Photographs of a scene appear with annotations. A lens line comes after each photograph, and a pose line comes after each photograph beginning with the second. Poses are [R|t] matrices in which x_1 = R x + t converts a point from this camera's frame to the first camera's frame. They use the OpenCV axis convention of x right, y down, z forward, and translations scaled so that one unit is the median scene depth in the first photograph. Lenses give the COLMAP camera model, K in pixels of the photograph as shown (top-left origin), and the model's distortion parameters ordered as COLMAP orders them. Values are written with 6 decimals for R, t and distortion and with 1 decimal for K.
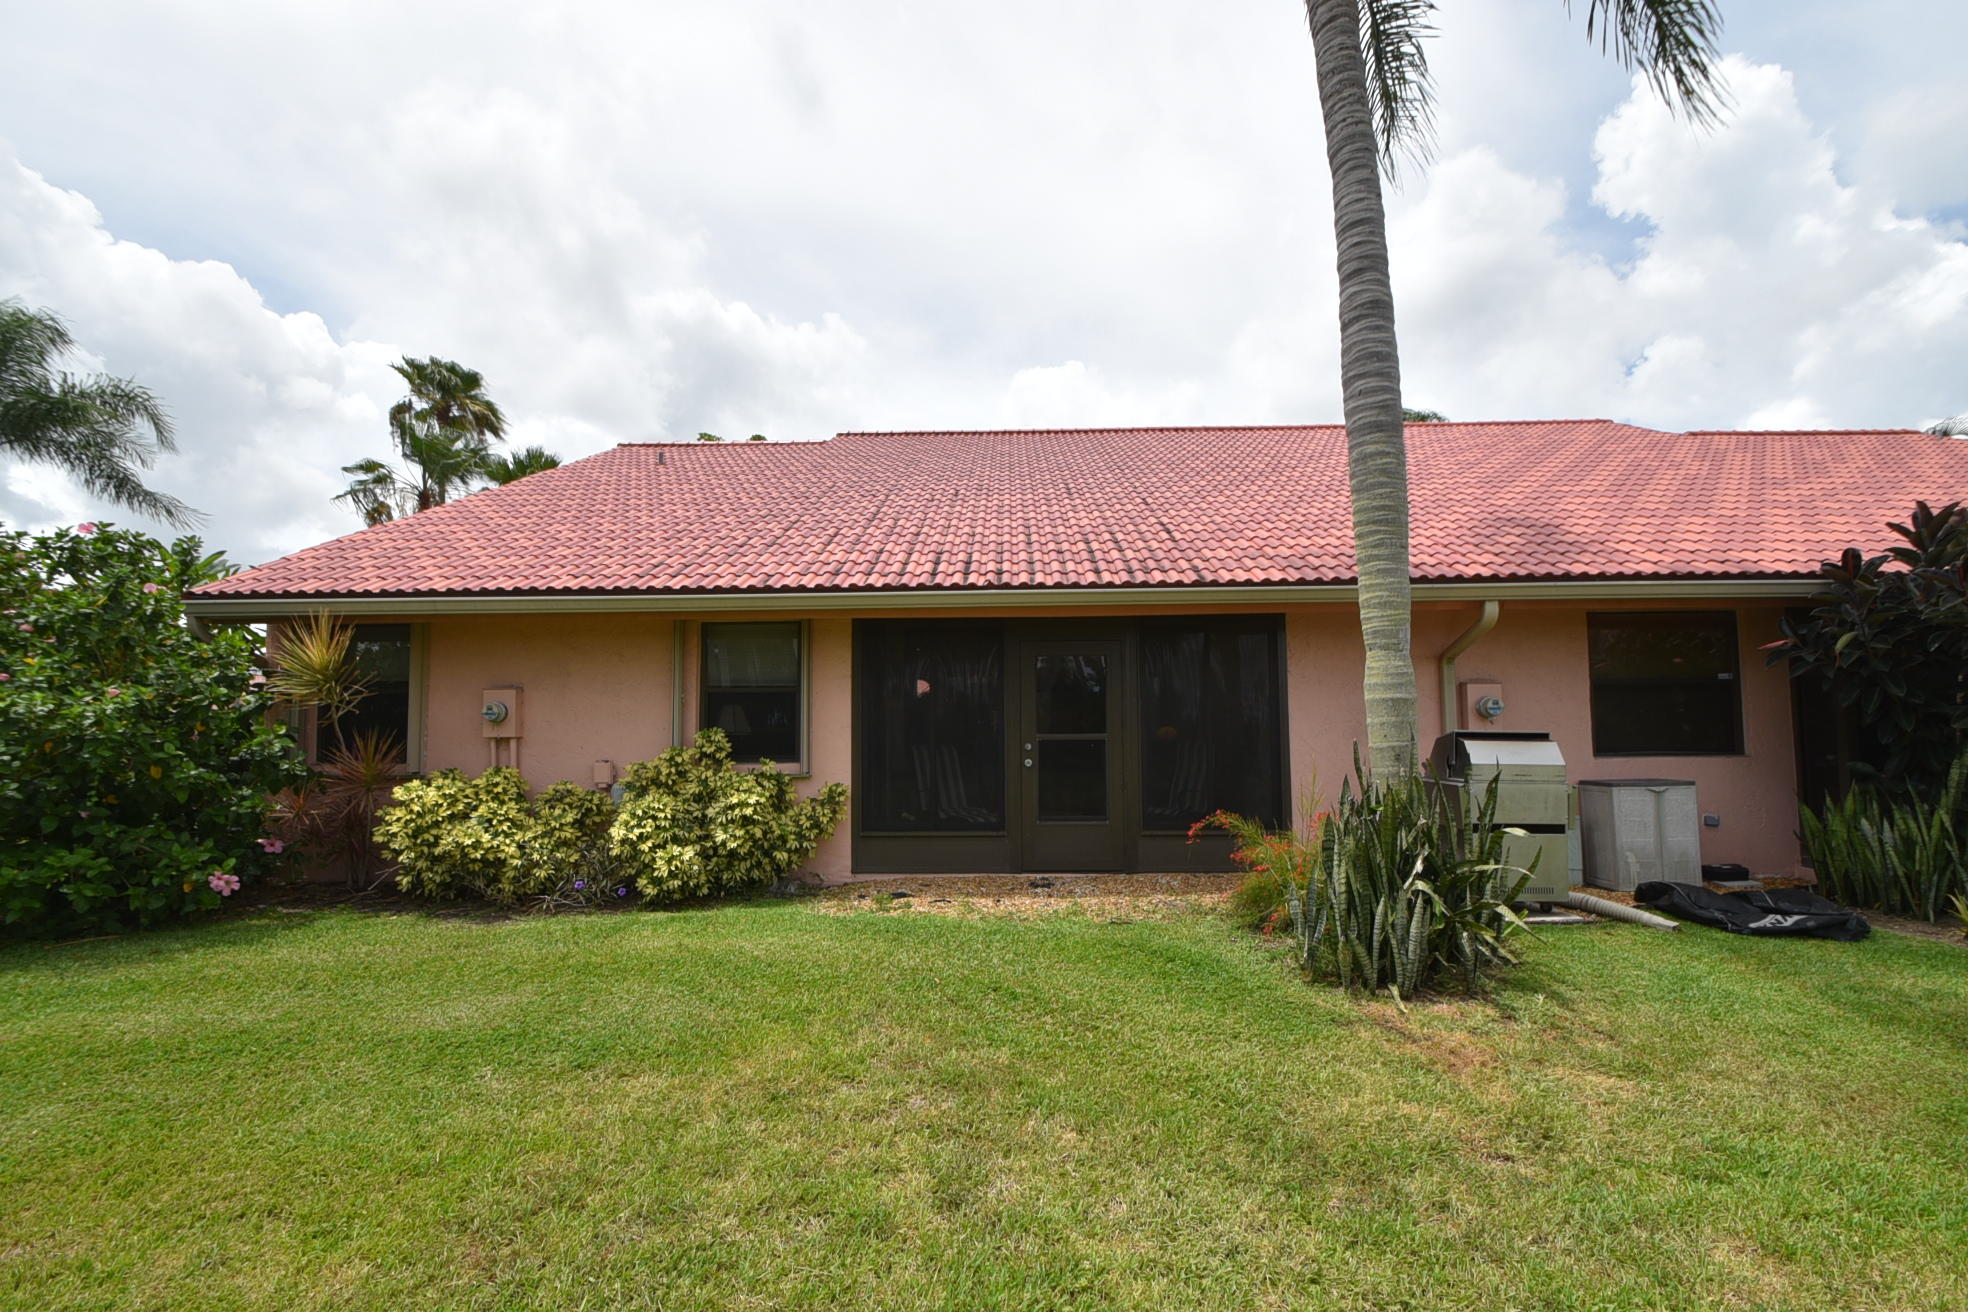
lens RADIAL K [[876.7, 0, 980.6], [0, 876.7, 697.1], [0, 0, 1]] dist [0.027593, -0.016894]
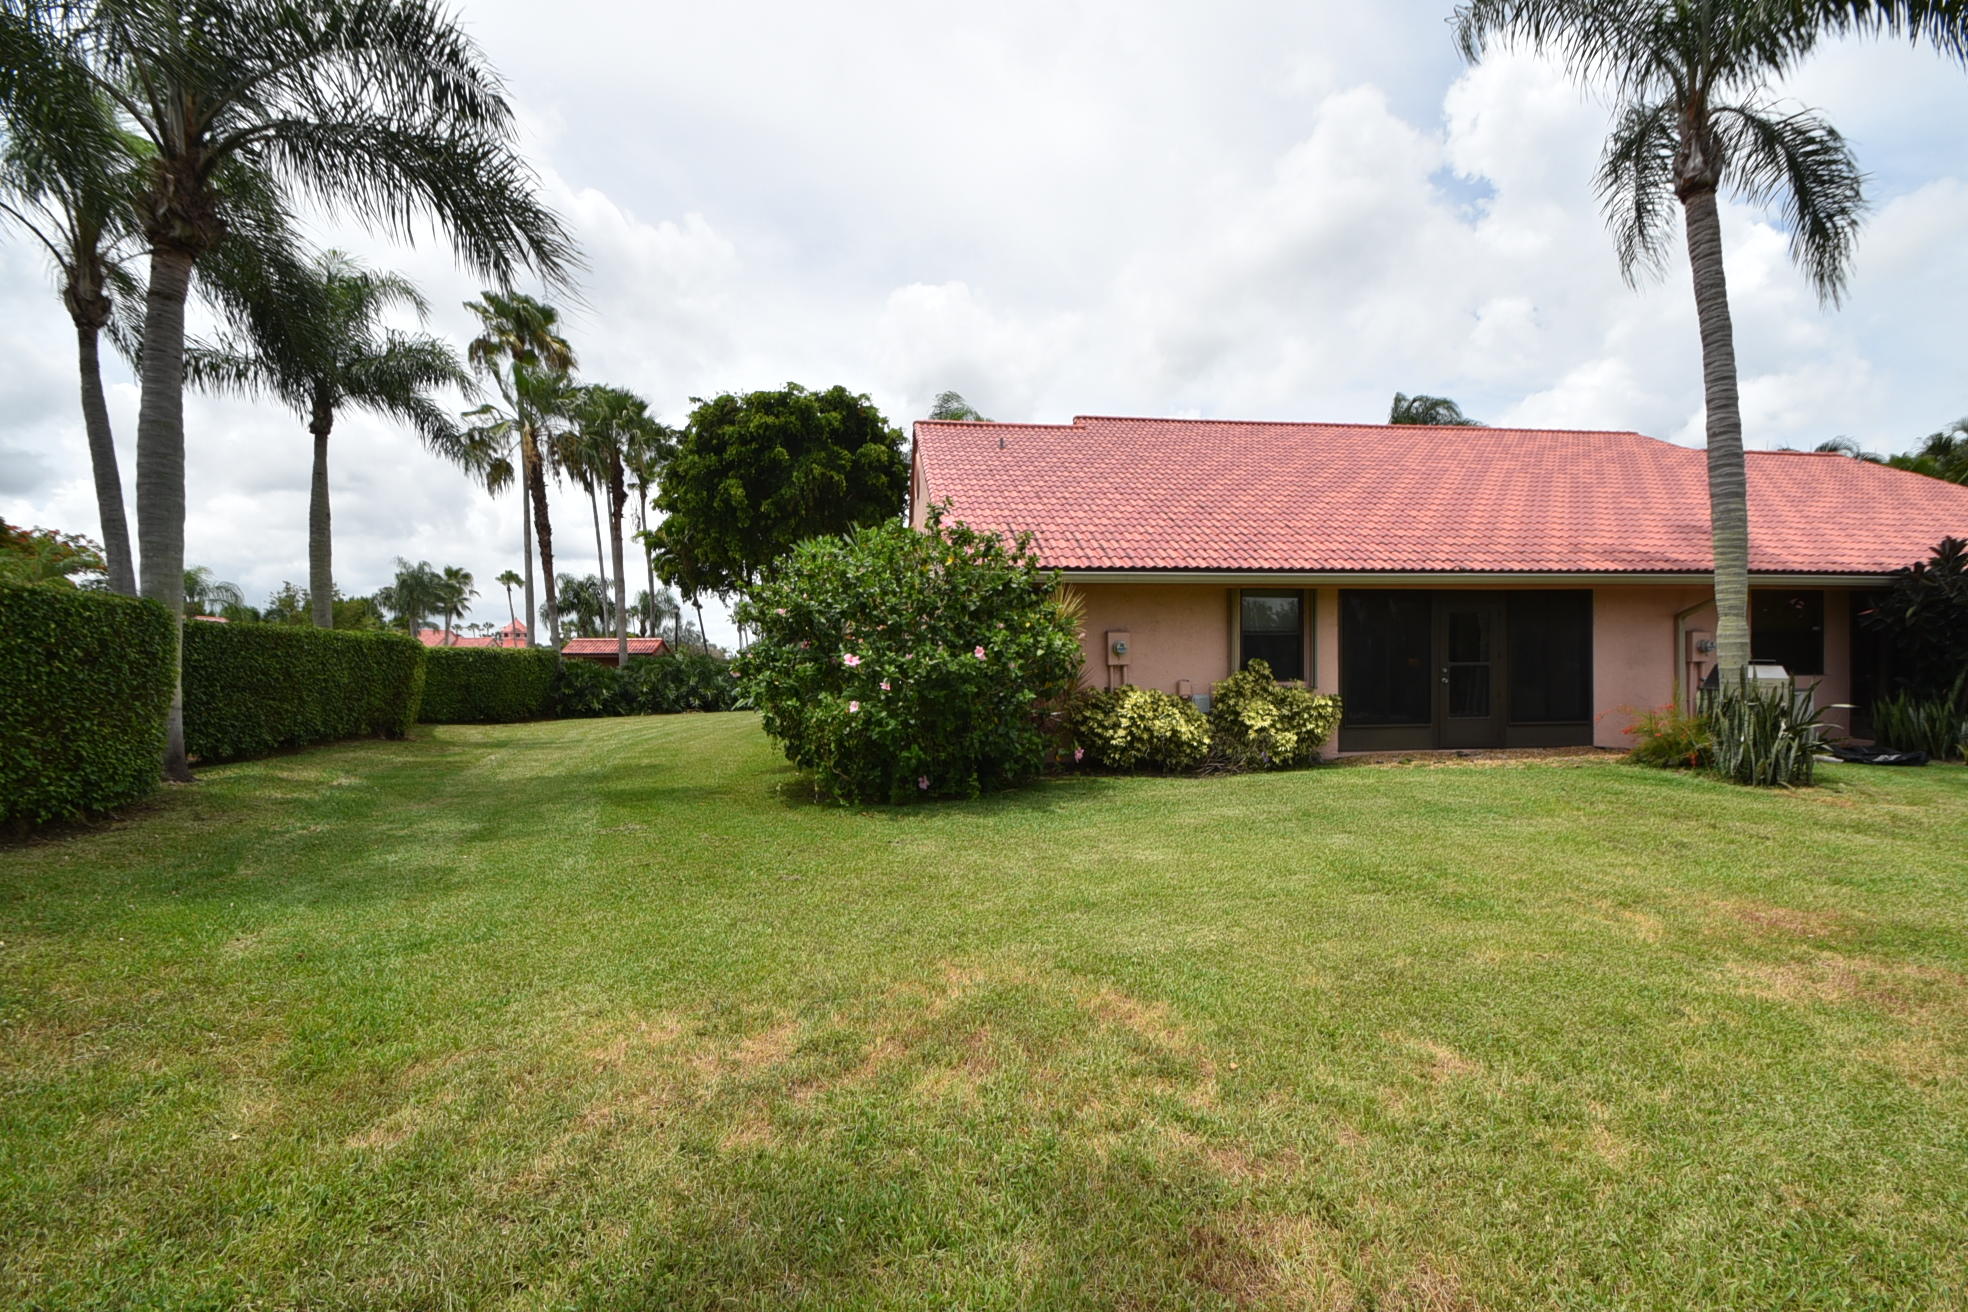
lens RADIAL K [[900.3, 0, 984.8], [0, 900.3, 682.5], [0, 0, 1]] dist [0.018071, -0.018556]
pose [[0.988374, -0.002890, 0.152015, -1.021826], [-0.005523, 0.998477, 0.054894, -0.005904], [-0.151942, -0.055096, 0.986853, -0.477863]]
